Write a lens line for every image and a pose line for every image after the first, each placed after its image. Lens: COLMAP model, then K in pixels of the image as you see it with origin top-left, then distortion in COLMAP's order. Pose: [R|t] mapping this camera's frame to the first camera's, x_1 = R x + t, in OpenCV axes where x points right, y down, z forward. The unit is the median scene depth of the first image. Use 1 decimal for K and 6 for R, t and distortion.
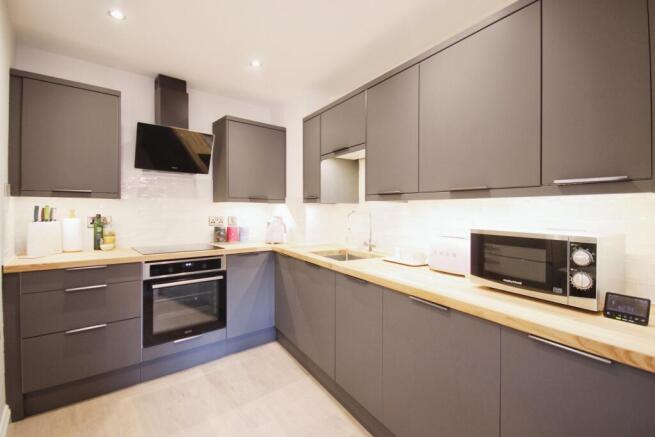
lens RADIAL K [[313.7, 0, 337.6], [0, 313.7, 212.4], [0, 0, 1]] dist [0.017701, -0.003908]
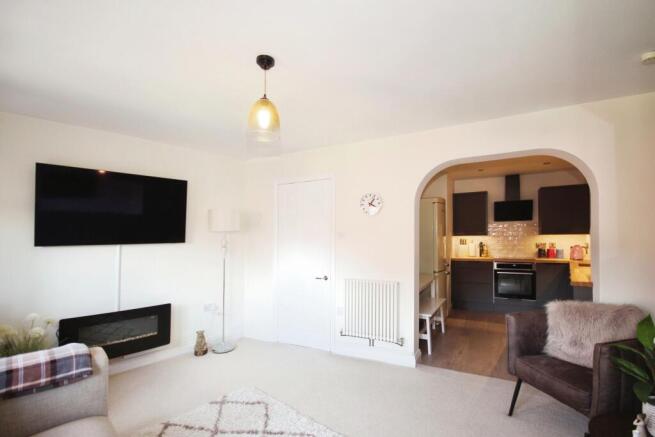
lens RADIAL K [[350.6, 0, 312.5], [0, 350.6, 247.3], [0, 0, 1]] dist [0.019312, -0.000161]
pose [[0.357371, 0.022661, -0.933687, 1.313490], [0.016749, 0.999389, 0.030666, -0.057442], [0.933812, -0.026597, 0.356774, -1.179411]]
